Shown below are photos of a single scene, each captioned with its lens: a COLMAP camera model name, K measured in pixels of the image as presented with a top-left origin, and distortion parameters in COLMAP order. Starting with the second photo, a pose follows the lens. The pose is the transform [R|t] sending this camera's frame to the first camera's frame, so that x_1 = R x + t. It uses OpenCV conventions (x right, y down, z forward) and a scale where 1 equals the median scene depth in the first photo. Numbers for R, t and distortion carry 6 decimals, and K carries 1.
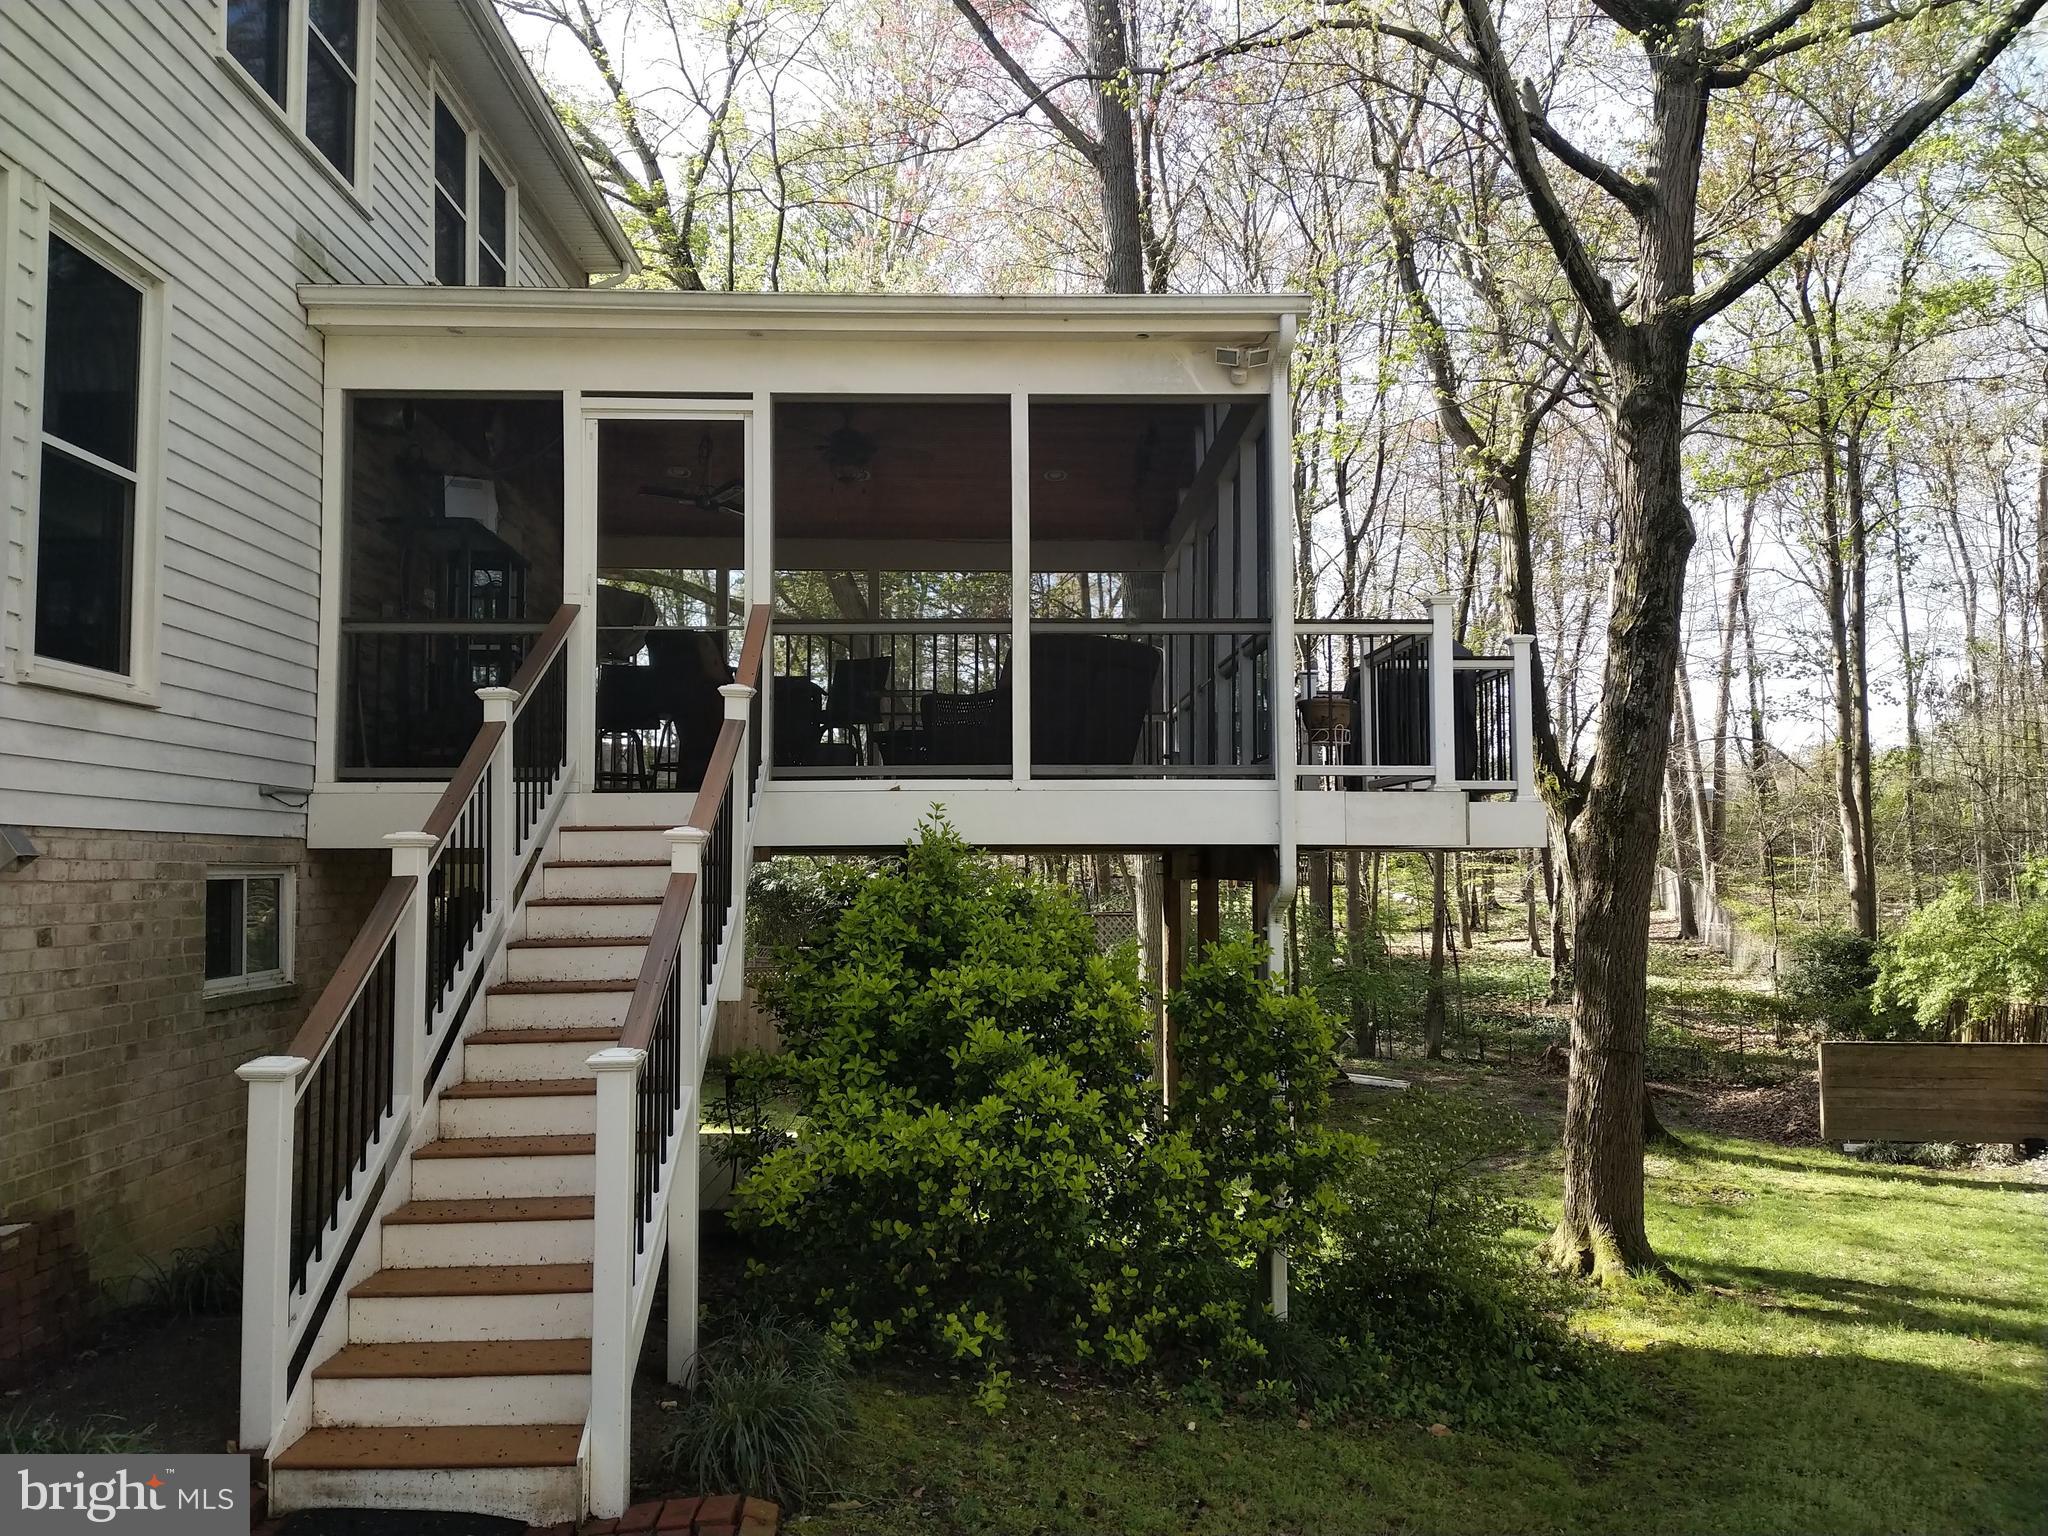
lens RADIAL K [[1523.7, 0, 1024.9], [0, 1523.7, 754.2], [0, 0, 1]] dist [0.064422, -0.078434]
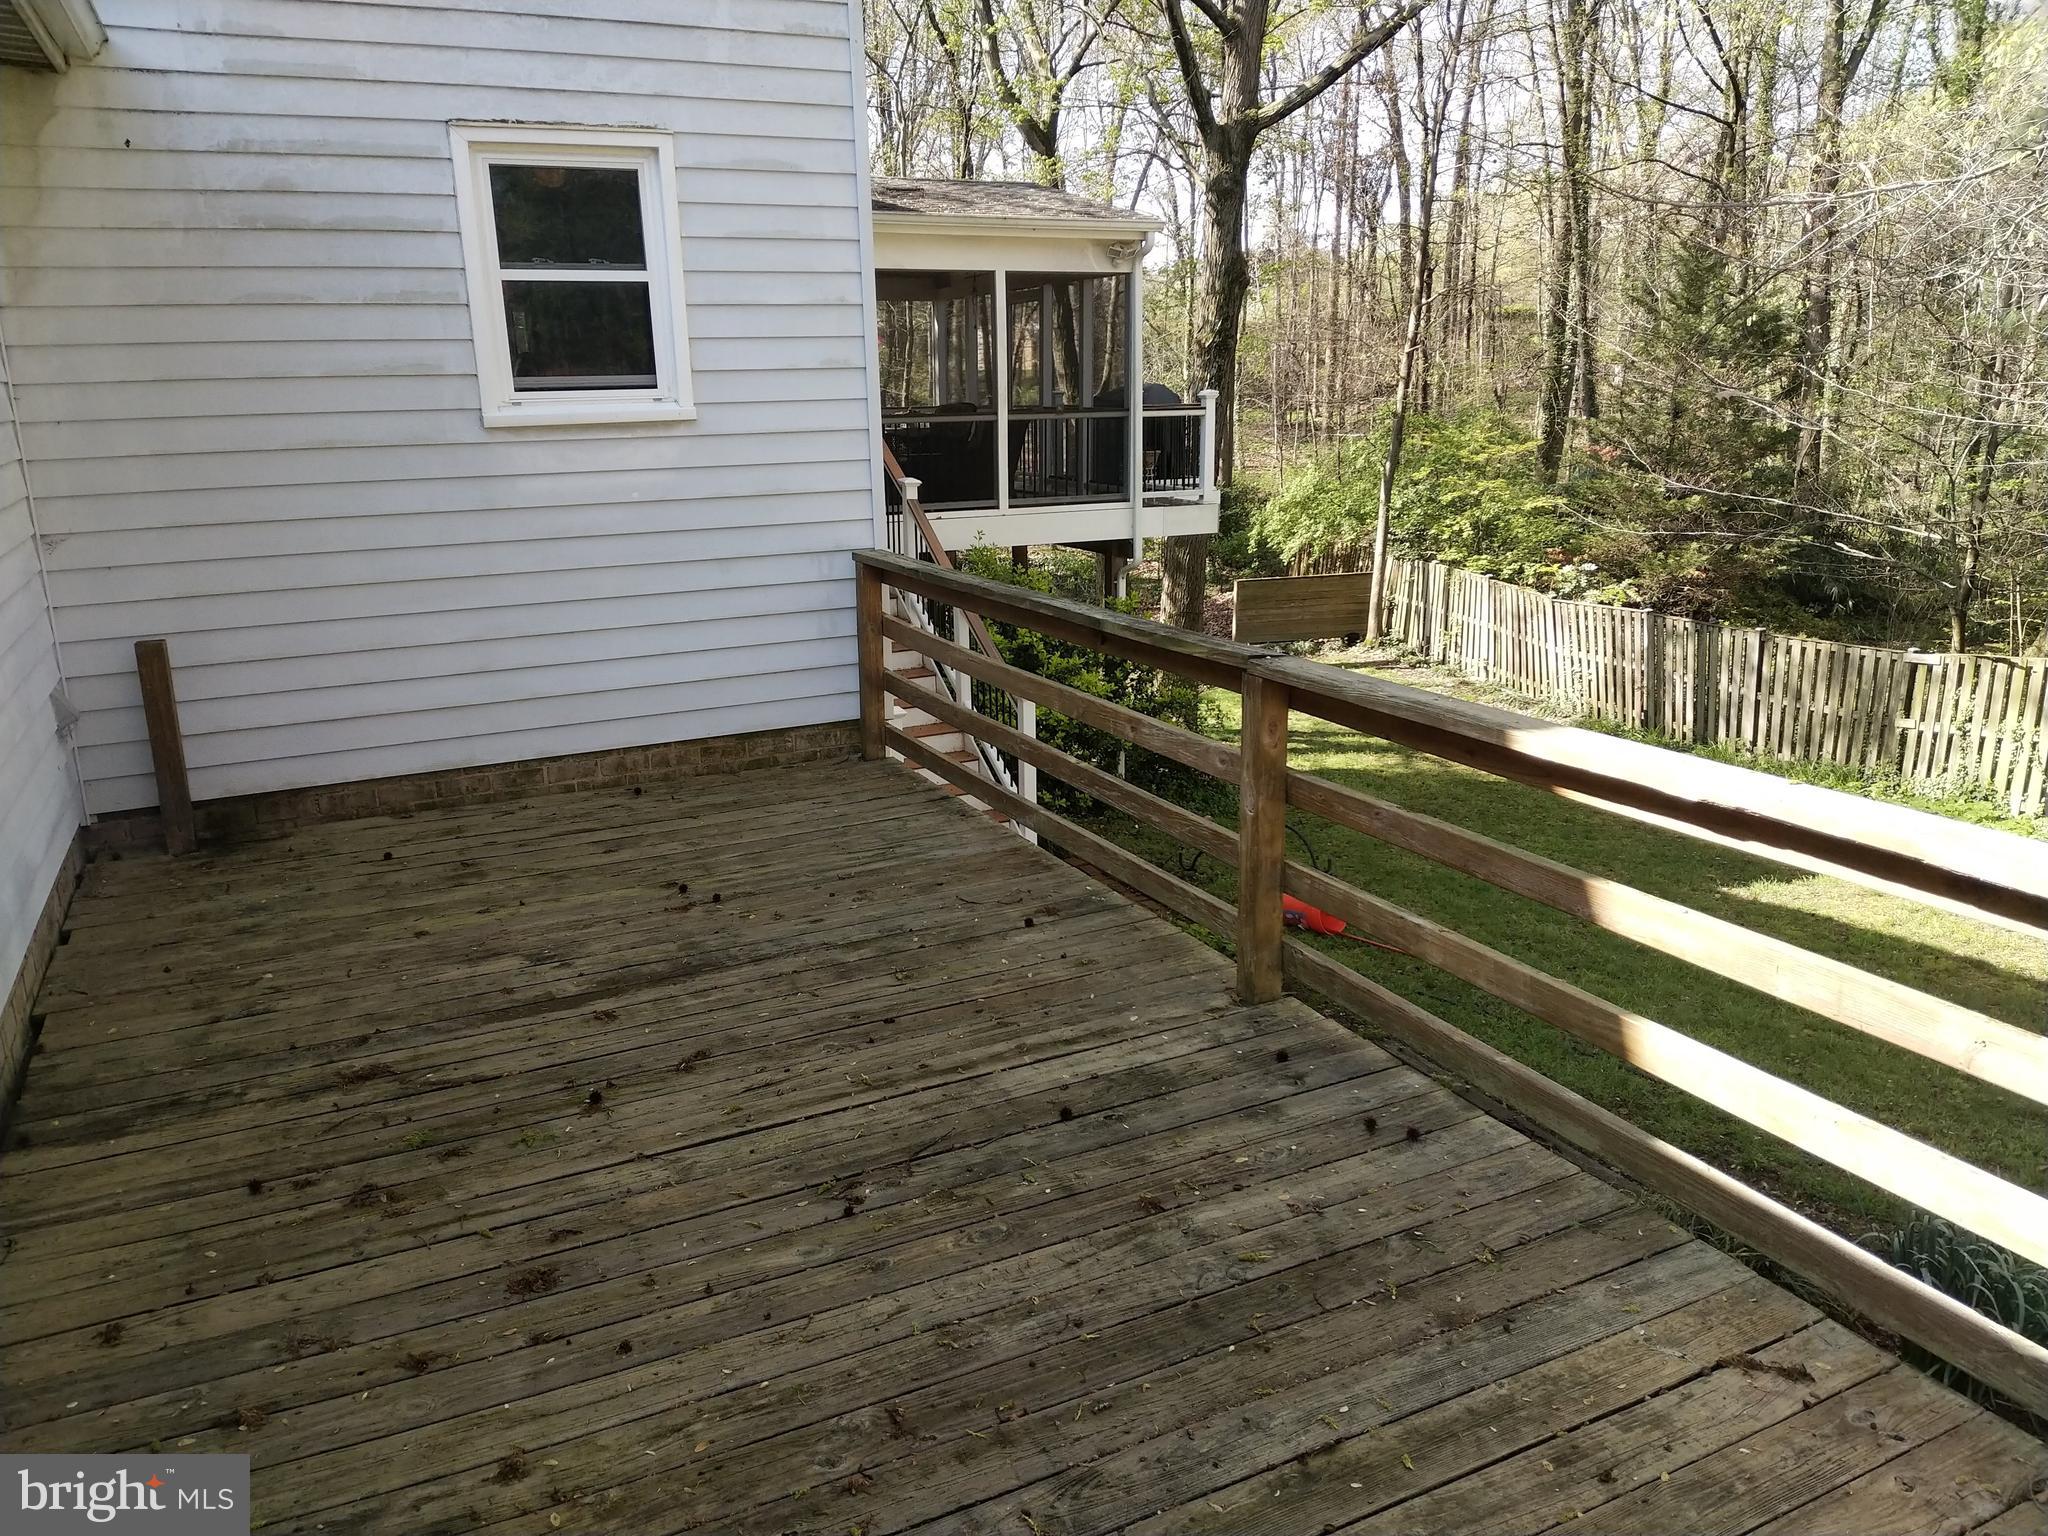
lens RADIAL K [[1523.7, 0, 1020.6], [0, 1523.7, 777.9], [0, 0, 1]] dist [0.064422, -0.078434]
pose [[0.908369, -0.115353, 0.401945, -0.467836], [-0.020835, 0.947521, 0.319013, -0.160751], [-0.417651, -0.298156, 0.858295, -0.388762]]
